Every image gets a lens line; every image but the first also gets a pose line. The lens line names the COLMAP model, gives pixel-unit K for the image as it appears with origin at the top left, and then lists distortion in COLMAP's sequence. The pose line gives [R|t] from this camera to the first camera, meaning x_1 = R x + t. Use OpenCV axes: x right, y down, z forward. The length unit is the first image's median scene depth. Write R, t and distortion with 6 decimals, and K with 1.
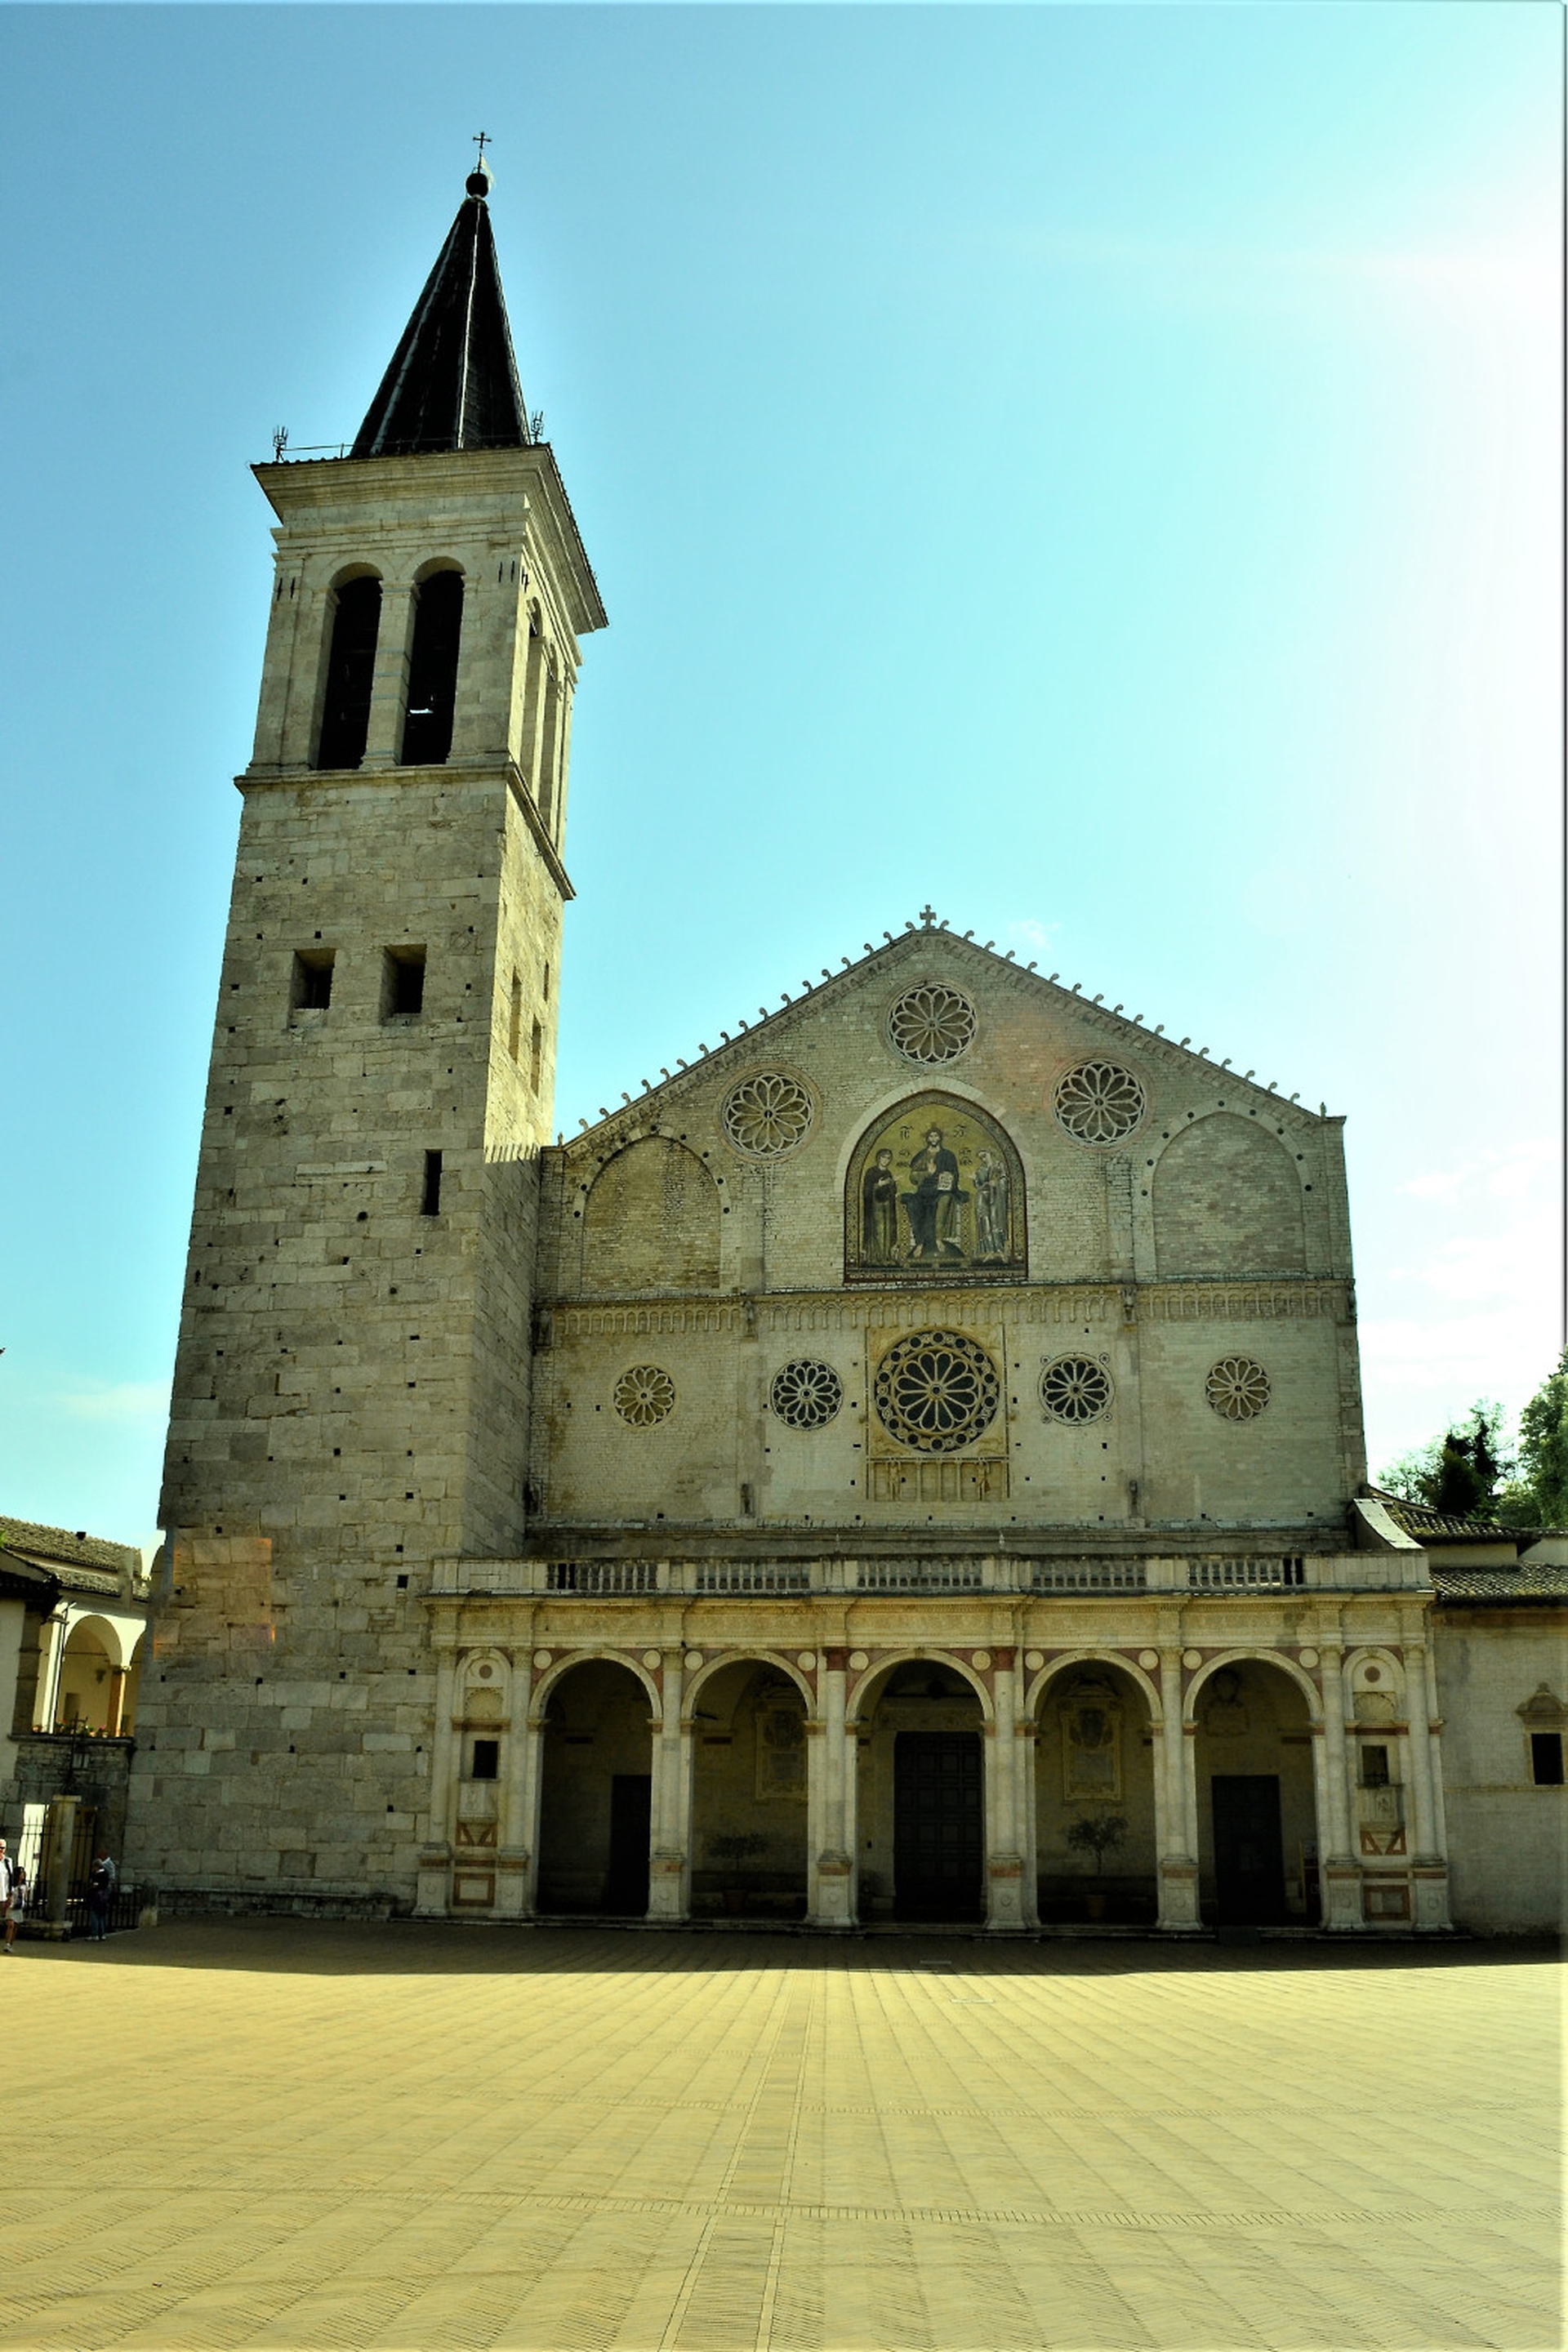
lens RADIAL K [[1964.3, 0, 784.0], [0, 1964.3, 1176.0], [0, 0, 1]] dist [-0.074760, 0.011170]
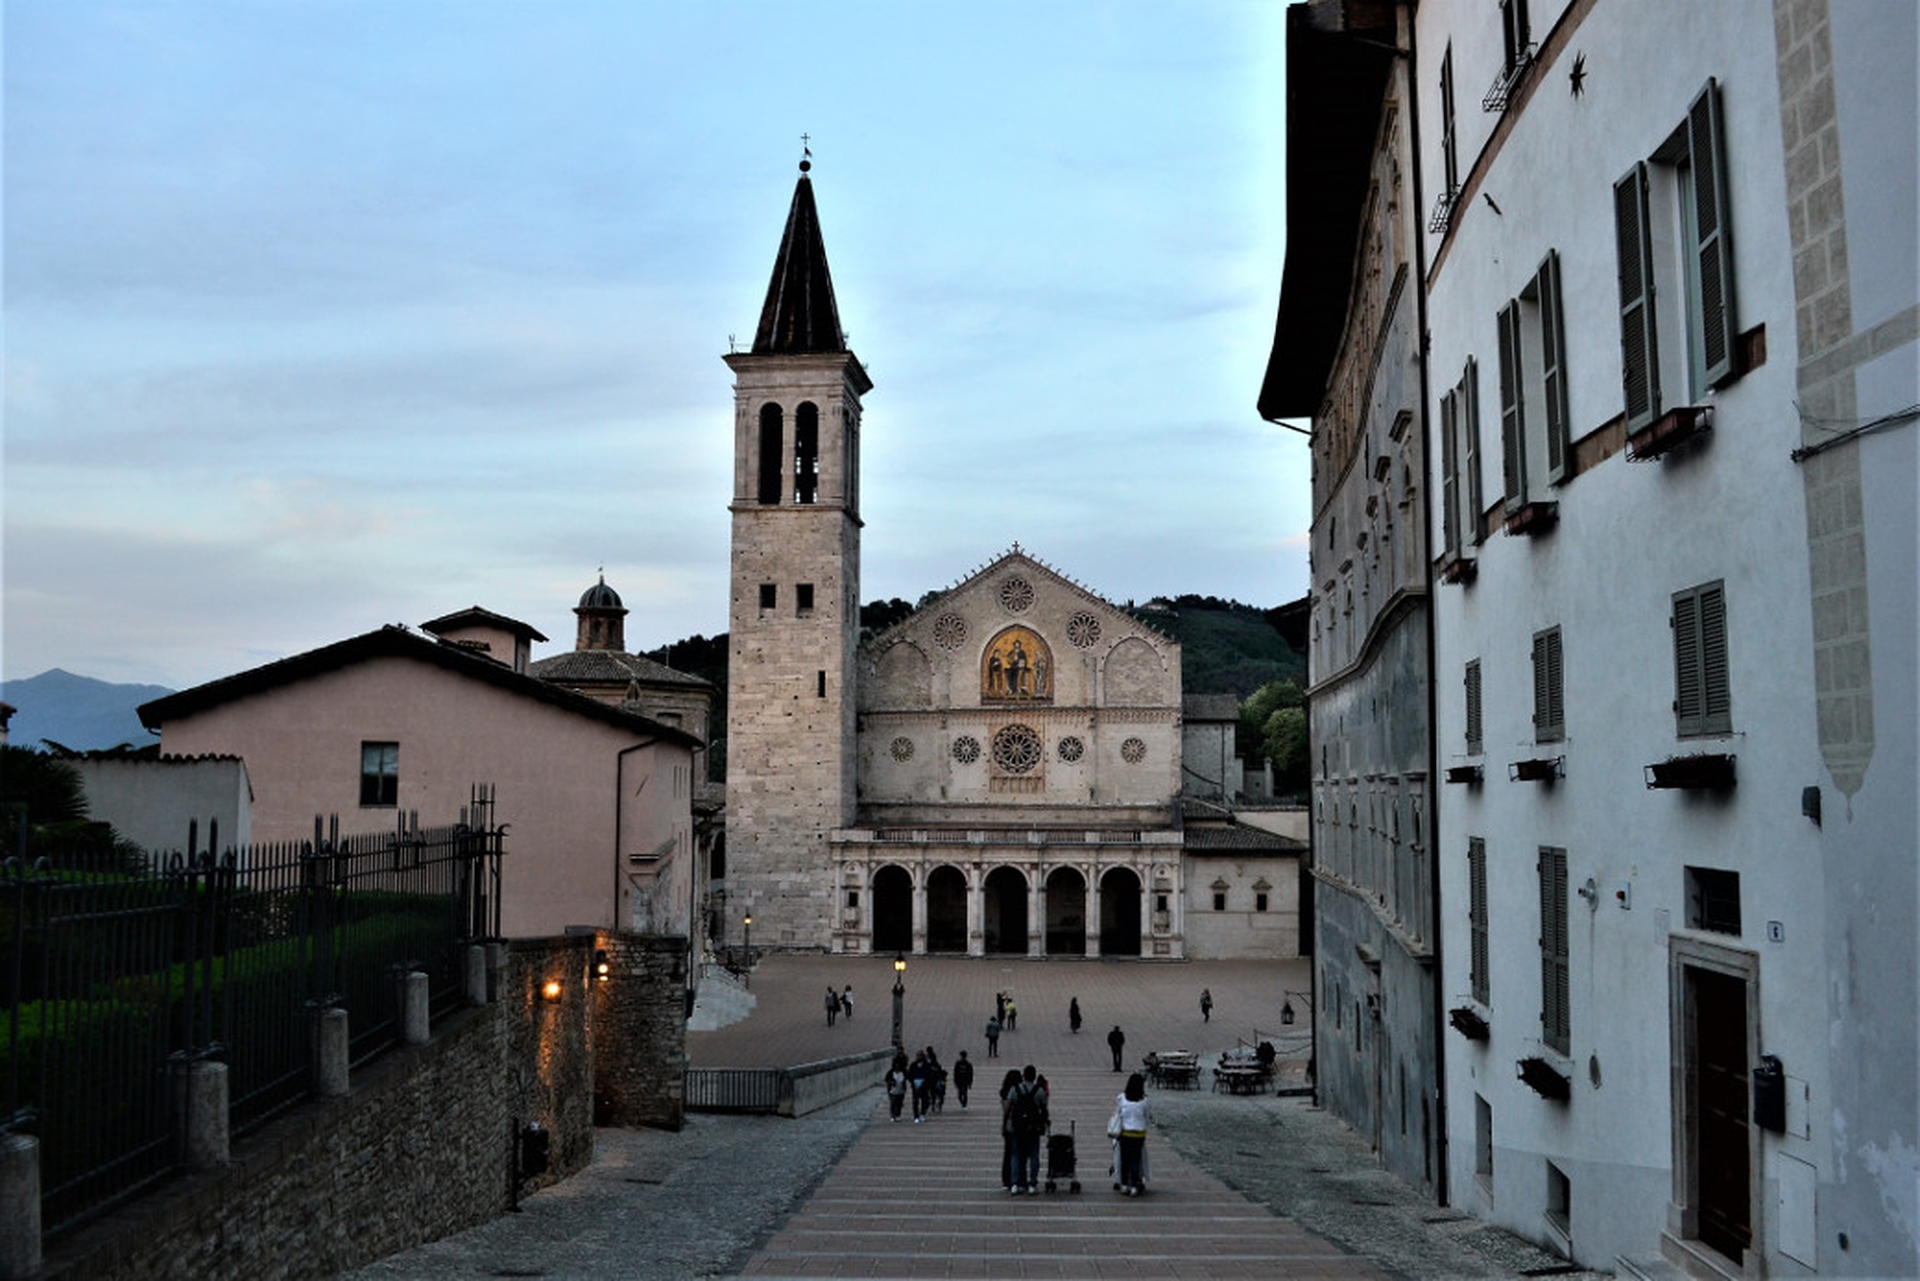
lens RADIAL K [[1687.8, 0, 960.0], [0, 1687.8, 640.5], [0, 0, 1]] dist [-0.004321, -0.008014]
pose [[0.999953, -0.009573, 0.001316, 0.001887], [0.009003, 0.972447, 0.232952, -0.550423], [-0.003510, -0.232929, 0.972487, -1.123554]]
